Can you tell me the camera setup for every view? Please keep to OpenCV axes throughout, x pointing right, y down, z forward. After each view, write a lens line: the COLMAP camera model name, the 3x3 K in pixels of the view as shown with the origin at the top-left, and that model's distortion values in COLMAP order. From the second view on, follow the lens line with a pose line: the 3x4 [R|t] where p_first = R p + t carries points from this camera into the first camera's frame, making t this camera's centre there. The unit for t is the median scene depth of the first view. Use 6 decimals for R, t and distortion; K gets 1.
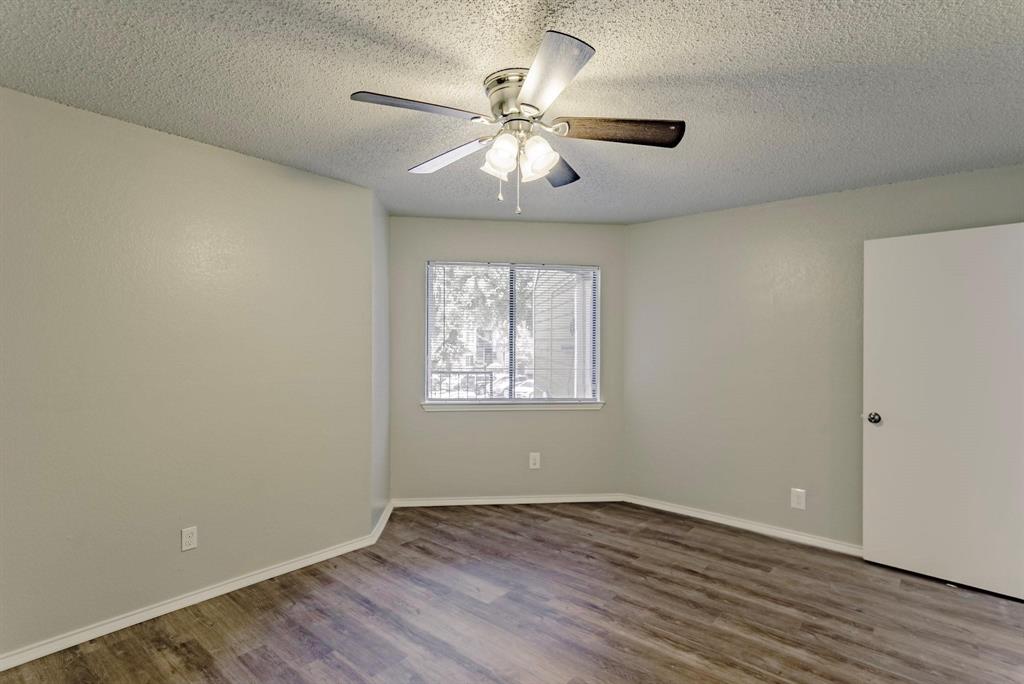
lens RADIAL K [[474.9, 0, 517.8], [0, 474.9, 341.8], [0, 0, 1]] dist [0.000624, 0.004729]
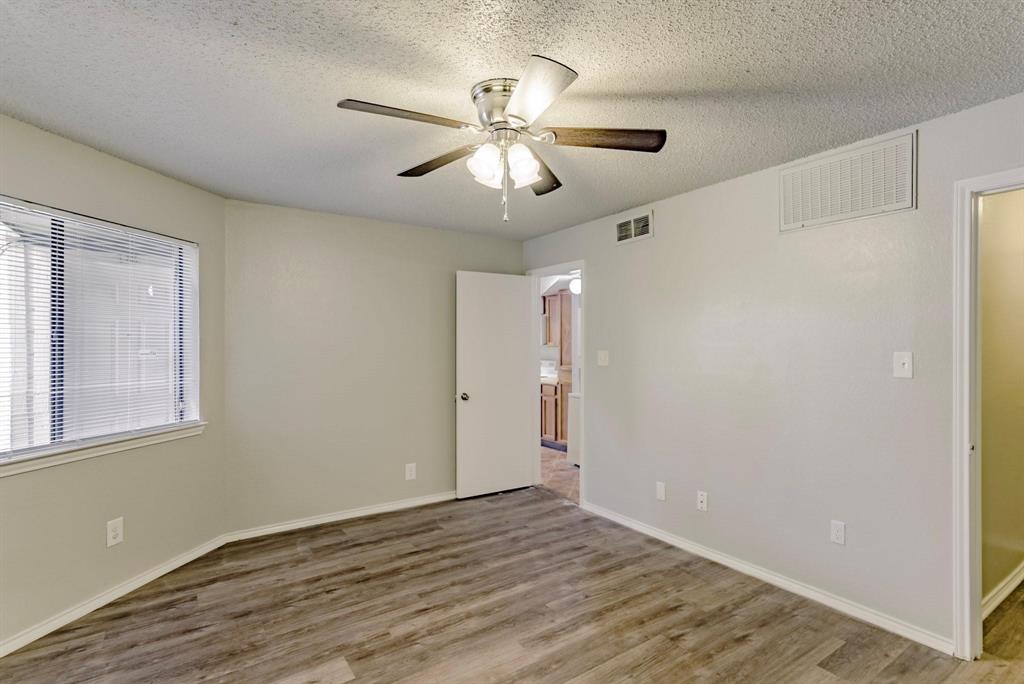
lens RADIAL K [[504.8, 0, 515.2], [0, 504.8, 344.7], [0, 0, 1]] dist [0.000861, 0.005853]
pose [[0.302790, -0.010344, 0.953001, -0.633551], [0.002208, 0.999946, 0.010152, -0.009557], [-0.953055, -0.000970, 0.302796, 0.397379]]
